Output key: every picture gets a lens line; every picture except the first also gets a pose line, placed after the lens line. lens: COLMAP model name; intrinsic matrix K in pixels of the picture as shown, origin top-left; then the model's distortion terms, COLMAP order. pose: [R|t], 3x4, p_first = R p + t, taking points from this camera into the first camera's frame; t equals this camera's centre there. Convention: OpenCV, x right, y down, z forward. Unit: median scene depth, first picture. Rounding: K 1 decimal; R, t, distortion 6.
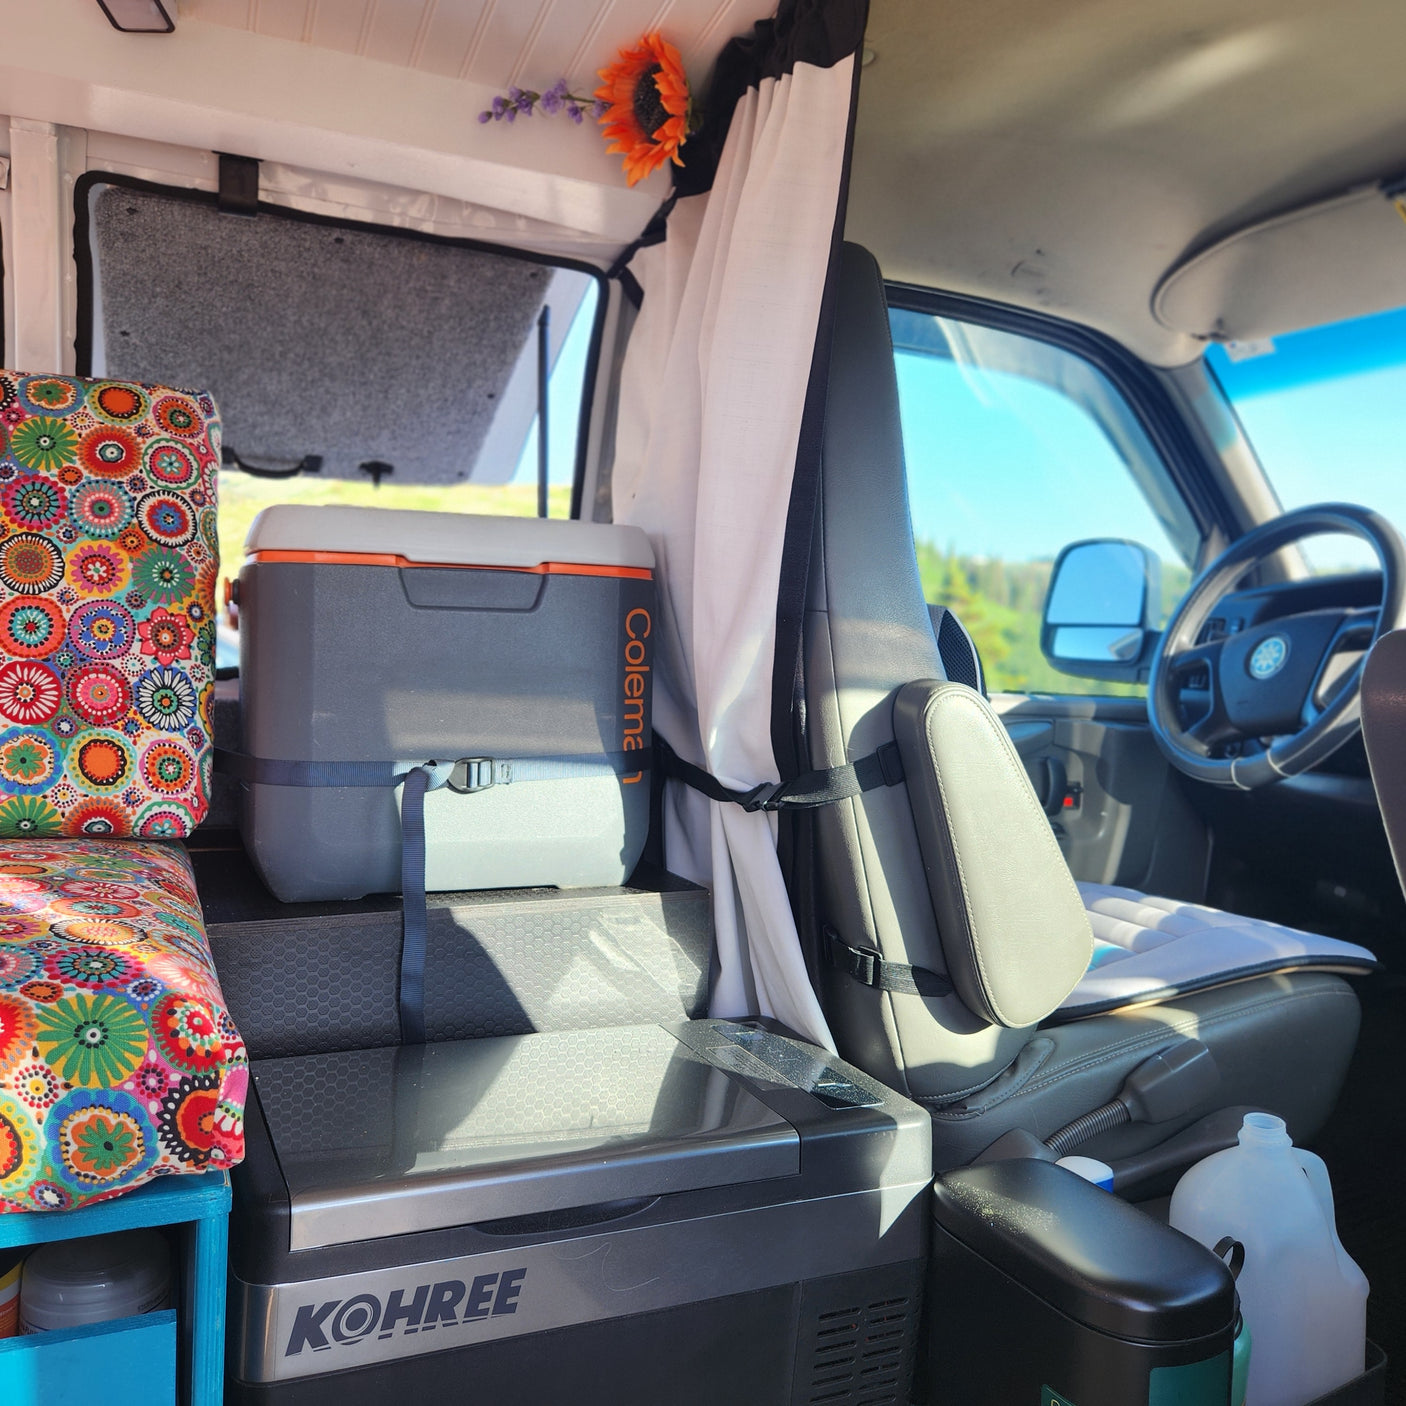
lens RADIAL K [[1227.8, 0, 702.4], [0, 1227.8, 688.4], [0, 0, 1]] dist [0.064586, -0.062226]
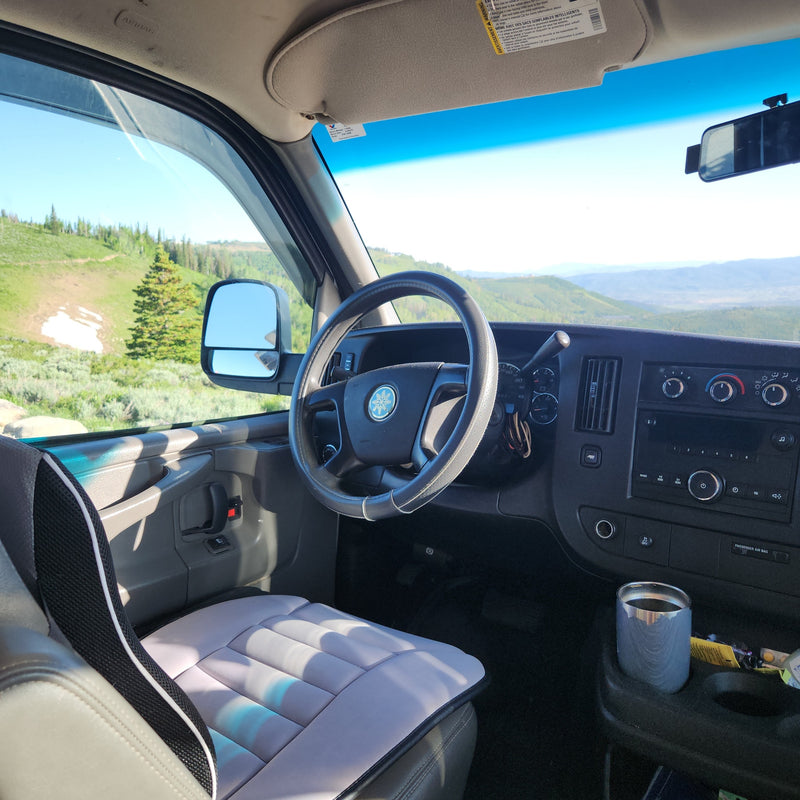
lens RADIAL K [[658.9, 0, 399.5], [0, 658.9, 399.3], [0, 0, 1]] dist [0.006405, -0.003598]
pose [[0.862826, -0.117999, 0.491535, 0.229036], [0.048977, 0.987313, 0.151044, -0.178604], [-0.503122, -0.106251, 0.857659, 0.645071]]
